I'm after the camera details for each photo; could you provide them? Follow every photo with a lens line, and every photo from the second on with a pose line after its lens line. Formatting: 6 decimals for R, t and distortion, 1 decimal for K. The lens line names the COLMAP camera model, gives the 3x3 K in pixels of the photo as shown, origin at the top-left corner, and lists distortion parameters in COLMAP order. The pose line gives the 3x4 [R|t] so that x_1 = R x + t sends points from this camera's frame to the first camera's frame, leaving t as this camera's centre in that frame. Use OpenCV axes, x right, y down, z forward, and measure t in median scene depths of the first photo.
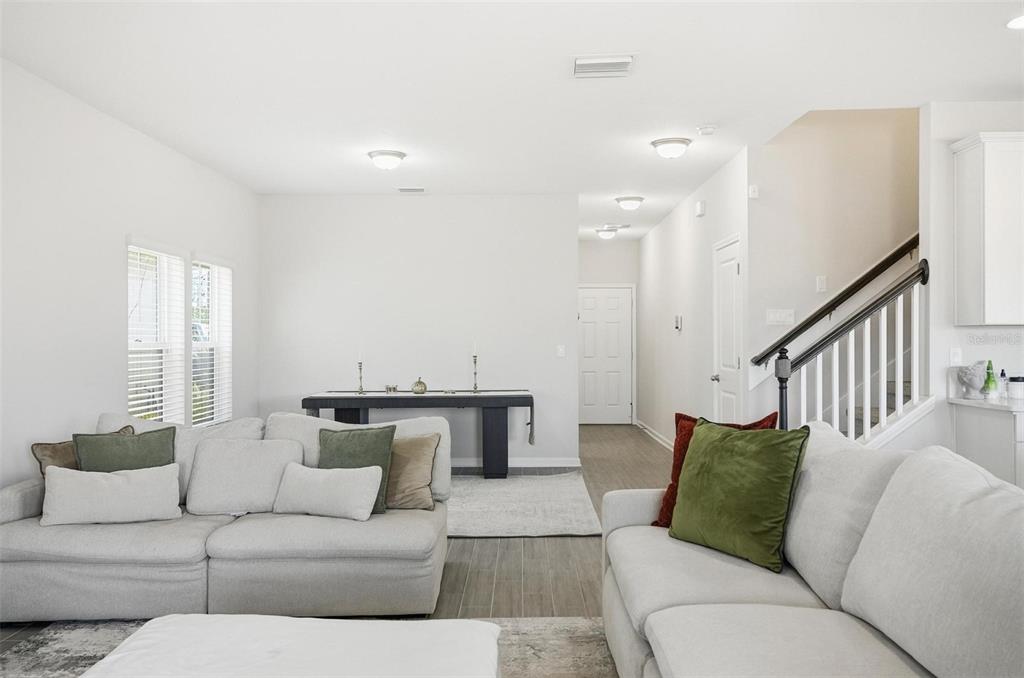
lens RADIAL K [[831.4, 0, 512.0], [0, 831.4, 339.0], [0, 0, 1]] dist [0.003929, 0.000250]
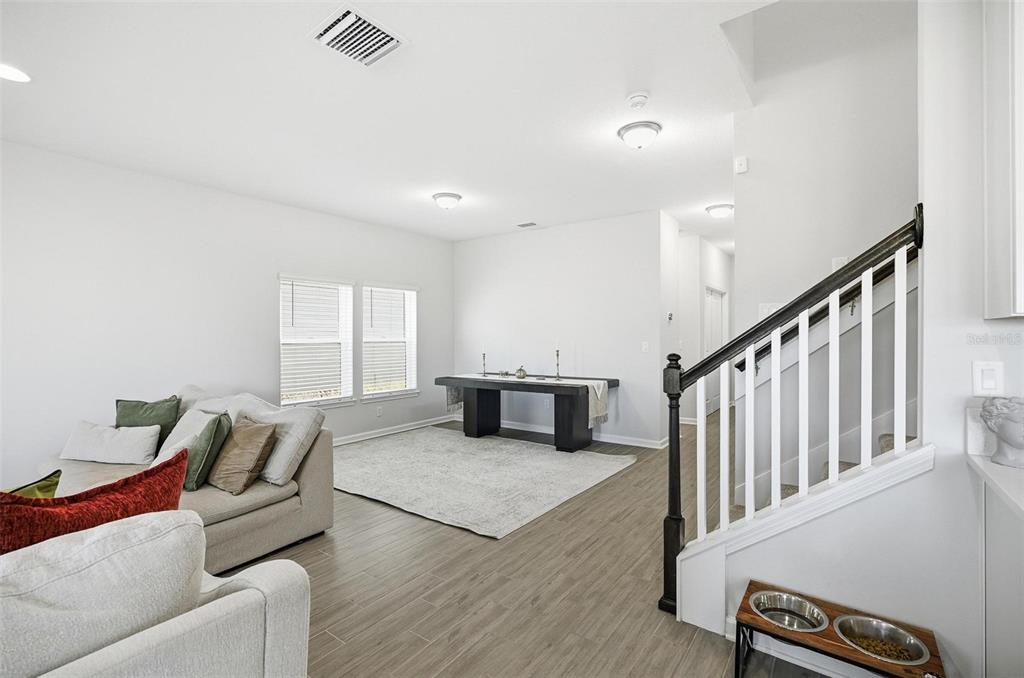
lens RADIAL K [[462.5, 0, 512.0], [0, 462.5, 339.0], [0, 0, 1]] dist [-0.007570, 0.001346]
pose [[0.806892, 0.002818, -0.590692, 0.454269], [0.005427, 0.999911, 0.012184, -0.008334], [0.590674, -0.013036, 0.806805, 0.576497]]
